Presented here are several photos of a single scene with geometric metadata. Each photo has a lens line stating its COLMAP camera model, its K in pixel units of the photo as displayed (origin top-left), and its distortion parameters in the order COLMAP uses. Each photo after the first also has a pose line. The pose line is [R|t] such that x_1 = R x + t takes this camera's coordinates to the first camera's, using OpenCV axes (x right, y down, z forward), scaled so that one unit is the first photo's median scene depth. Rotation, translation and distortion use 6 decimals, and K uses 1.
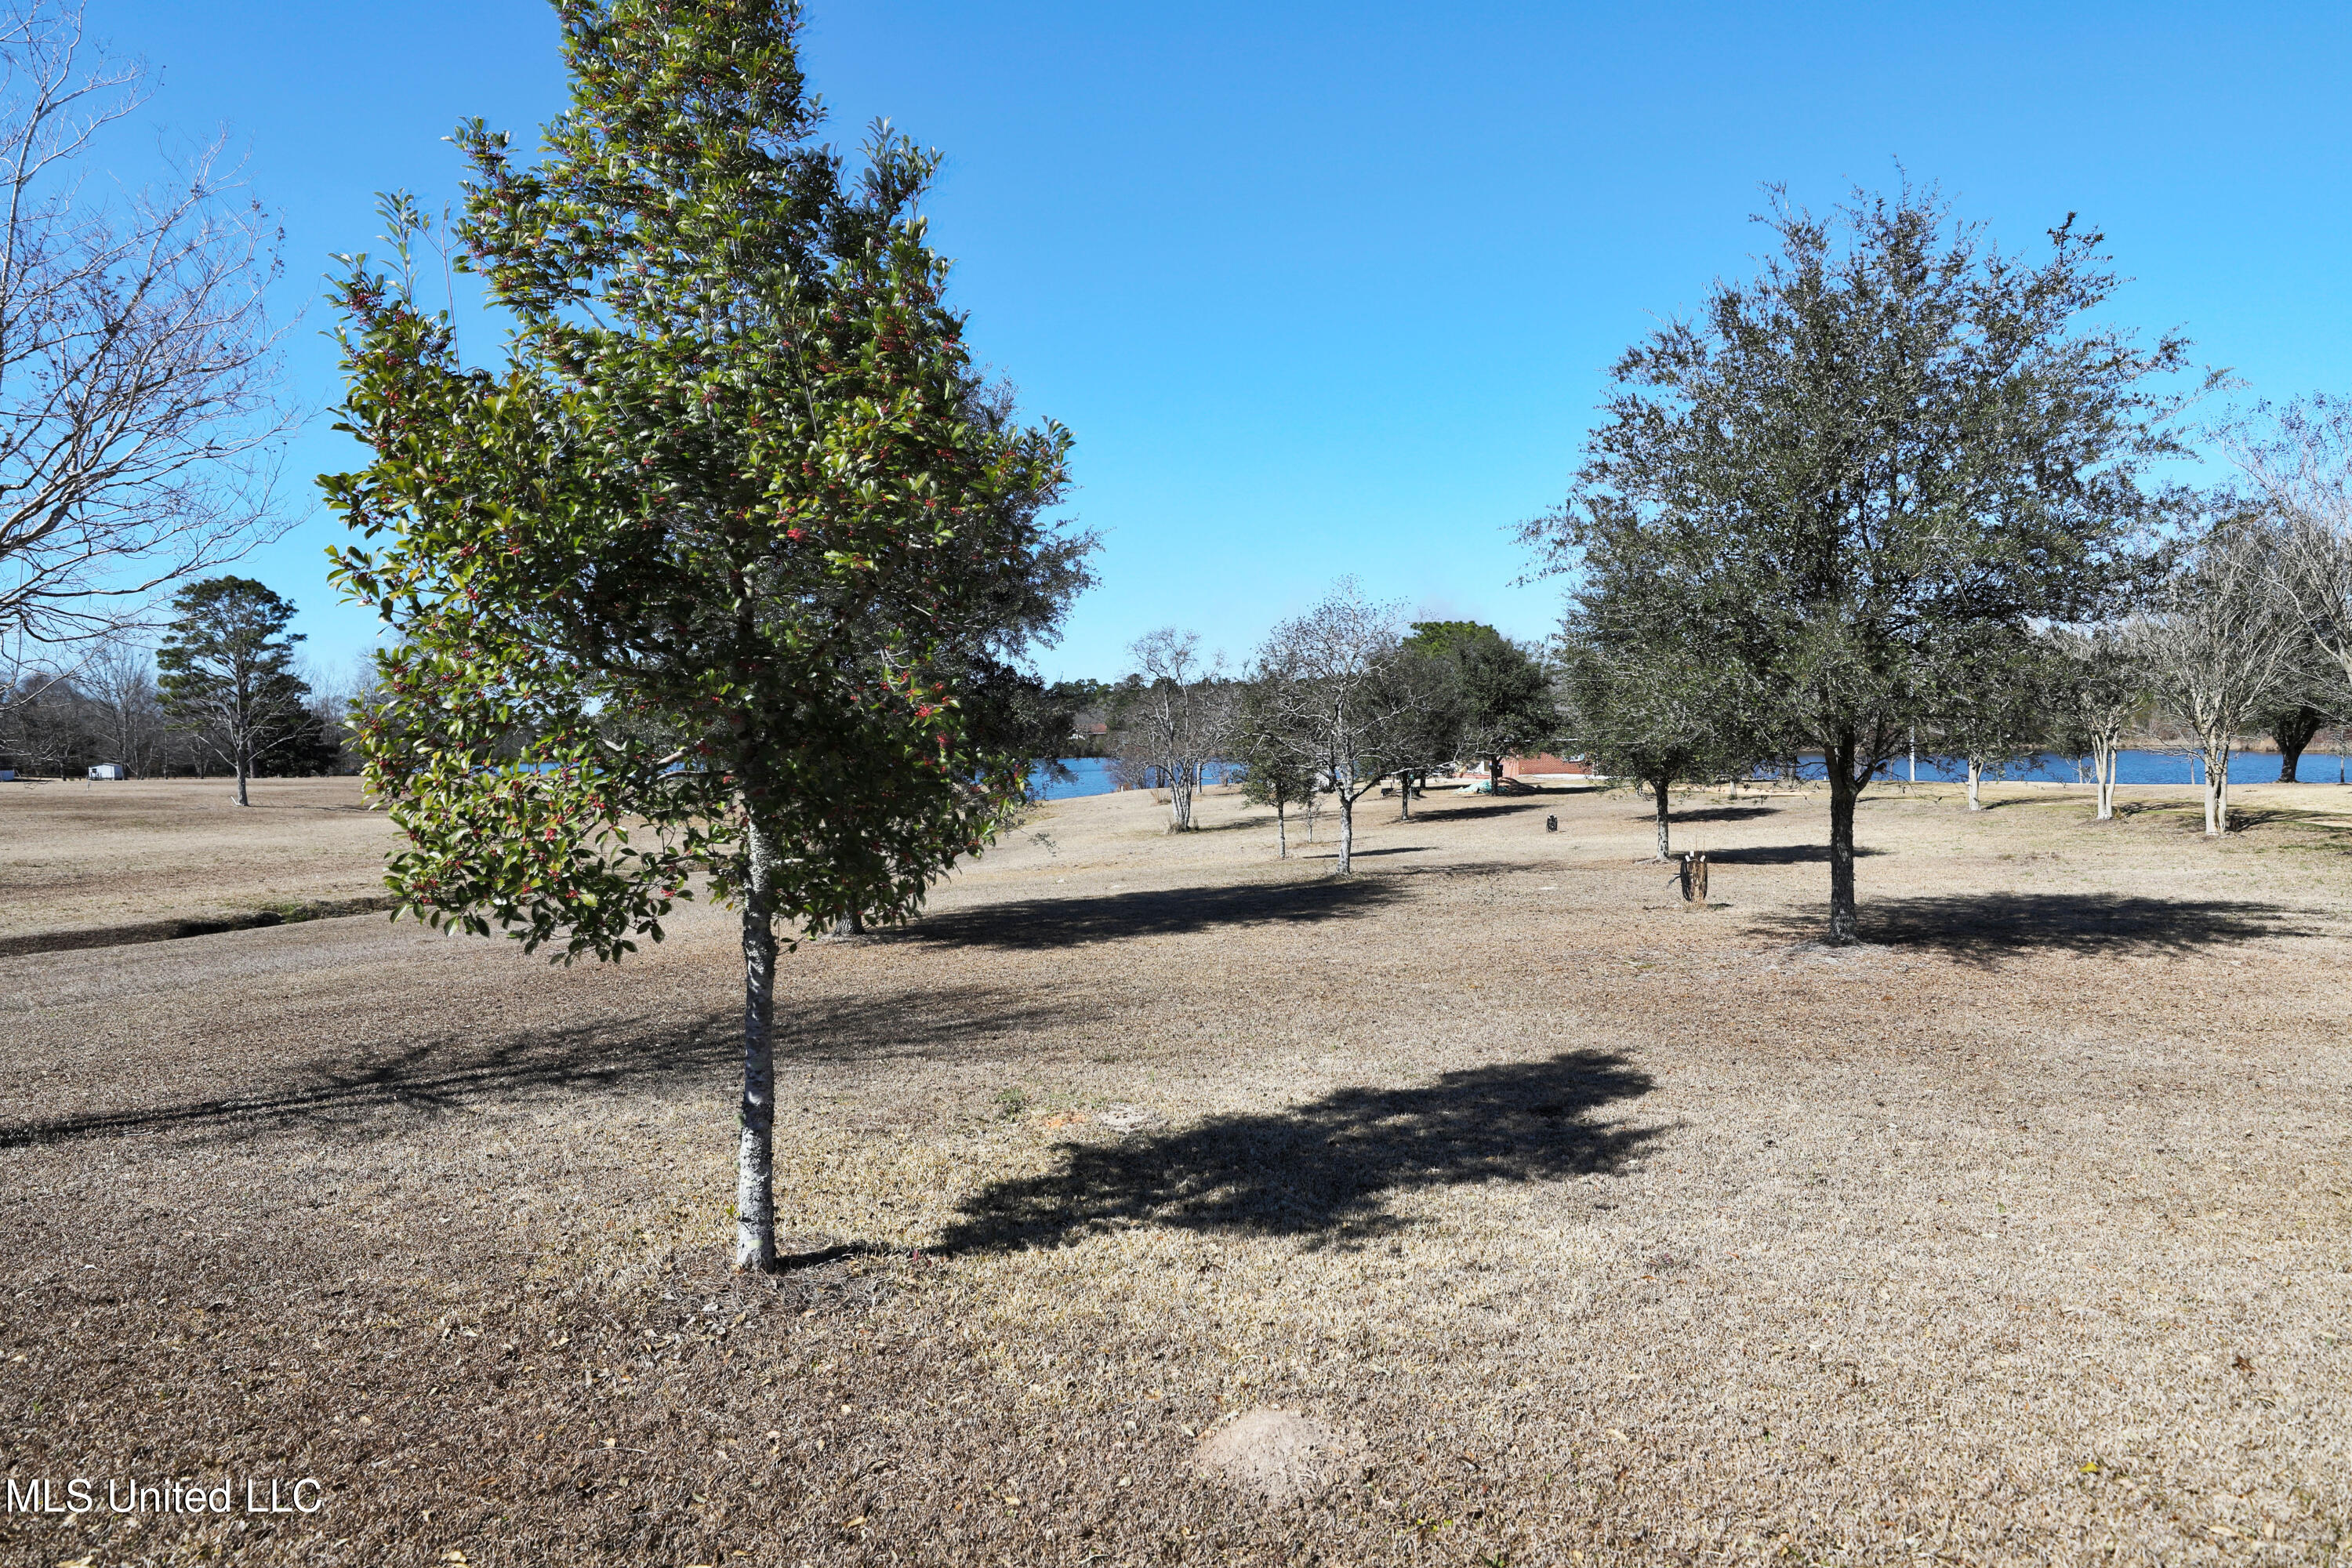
lens RADIAL K [[1355.4, 0, 1179.4], [0, 1355.4, 787.5], [0, 0, 1]] dist [-0.000297, -0.000037]
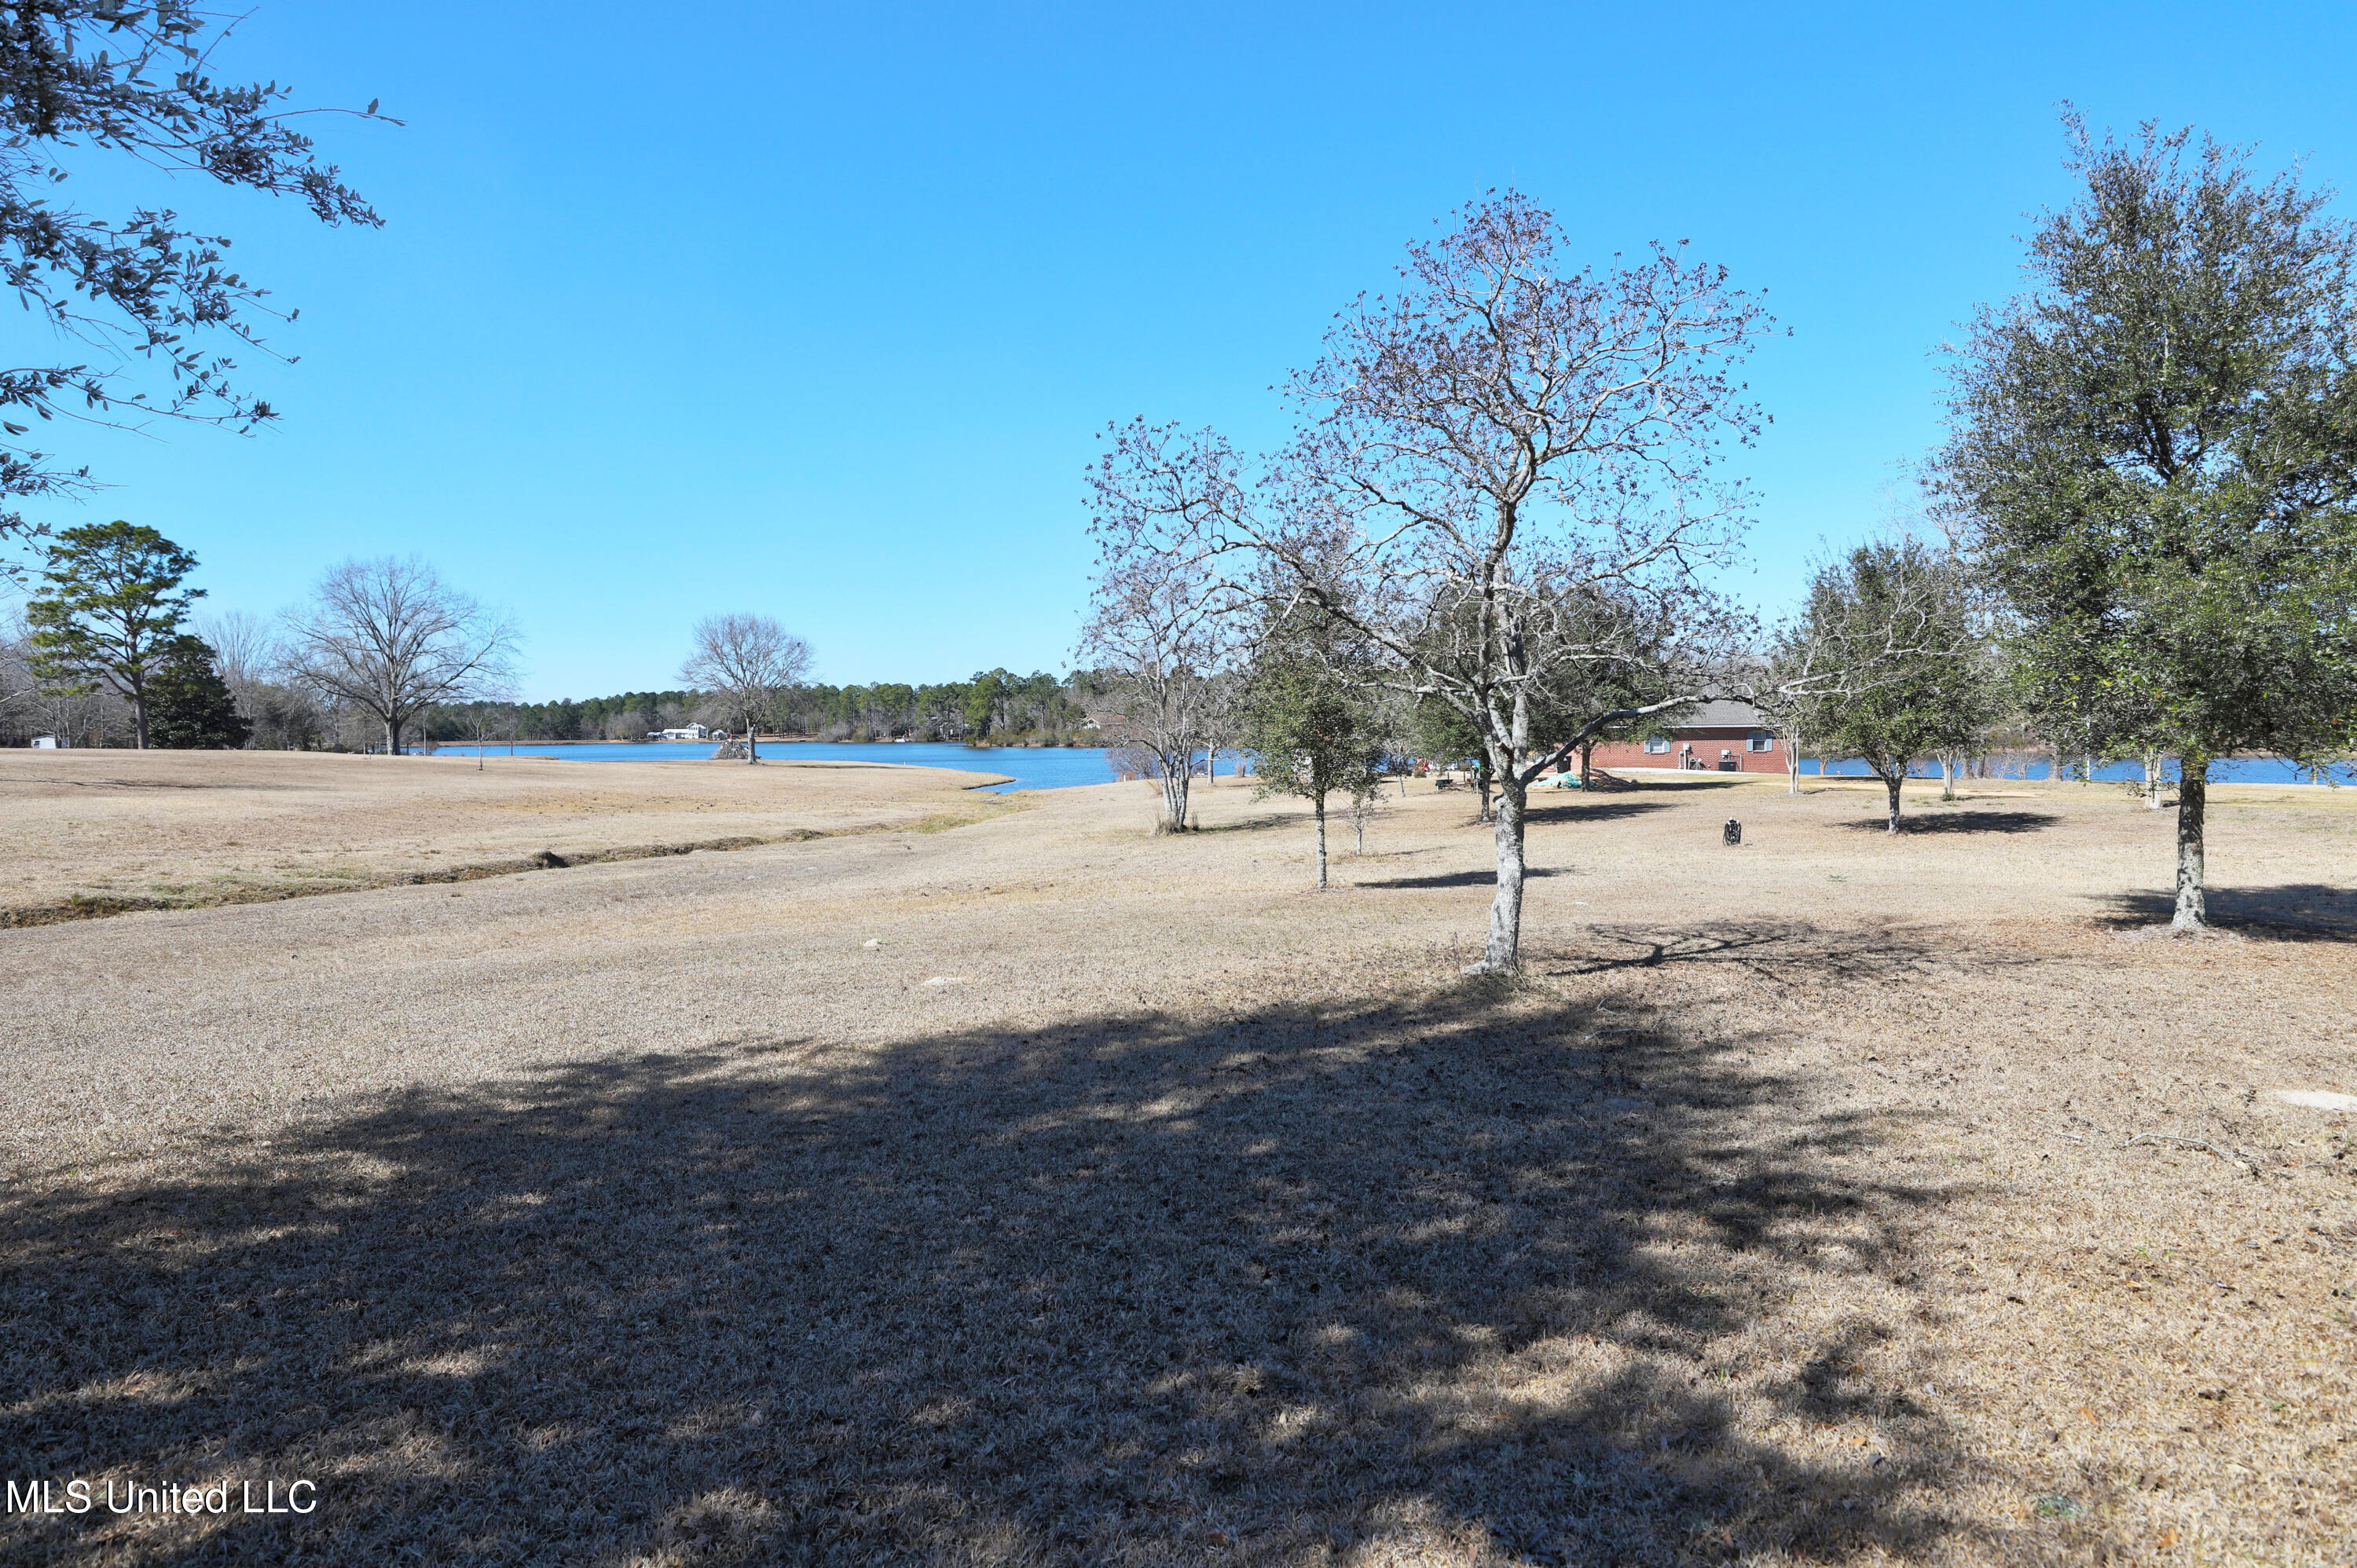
lens RADIAL K [[1358.2, 0, 1174.3], [0, 1358.2, 783.6], [0, 0, 1]] dist [-0.000297, -0.000037]
pose [[0.999688, 0.016357, -0.018852, 0.007296], [-0.016335, 0.999866, 0.001289, 0.002647], [0.018870, -0.000981, 0.999821, 0.131494]]
